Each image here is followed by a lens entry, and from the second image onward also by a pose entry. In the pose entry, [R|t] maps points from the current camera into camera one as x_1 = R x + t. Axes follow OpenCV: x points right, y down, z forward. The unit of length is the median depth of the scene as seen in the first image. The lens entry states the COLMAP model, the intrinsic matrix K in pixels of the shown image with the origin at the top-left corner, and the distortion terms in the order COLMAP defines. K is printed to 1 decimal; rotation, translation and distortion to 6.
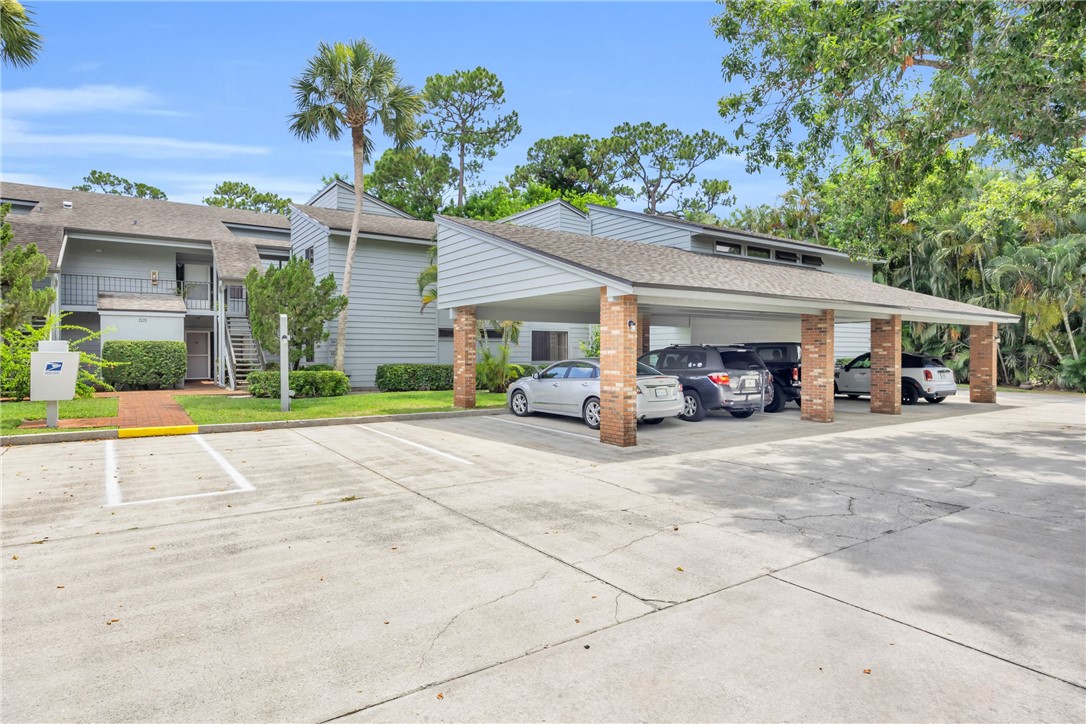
lens RADIAL K [[613.3, 0, 542.8], [0, 613.3, 363.6], [0, 0, 1]] dist [-0.002995, -0.000715]
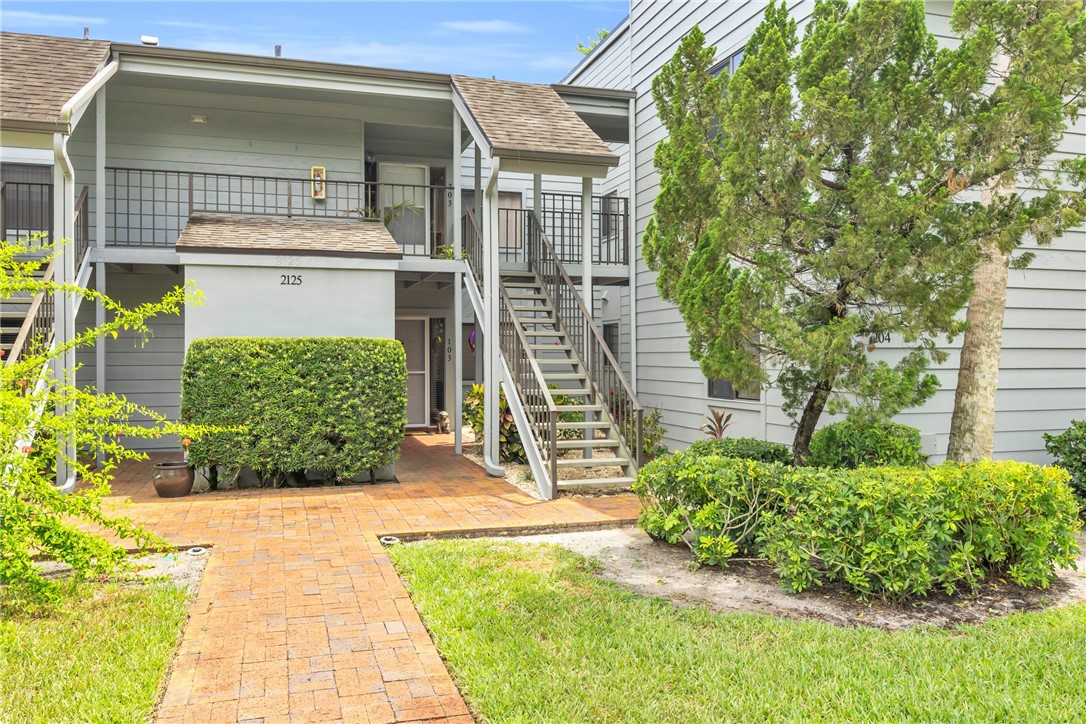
lens RADIAL K [[850.6, 0, 542.9], [0, 850.6, 359.2], [0, 0, 1]] dist [0.003011, 0.003266]
pose [[0.957542, 0.000138, -0.288295, -0.367019], [-0.002708, 0.999960, -0.008516, -0.021391], [0.288282, 0.008935, 0.957504, 0.562991]]
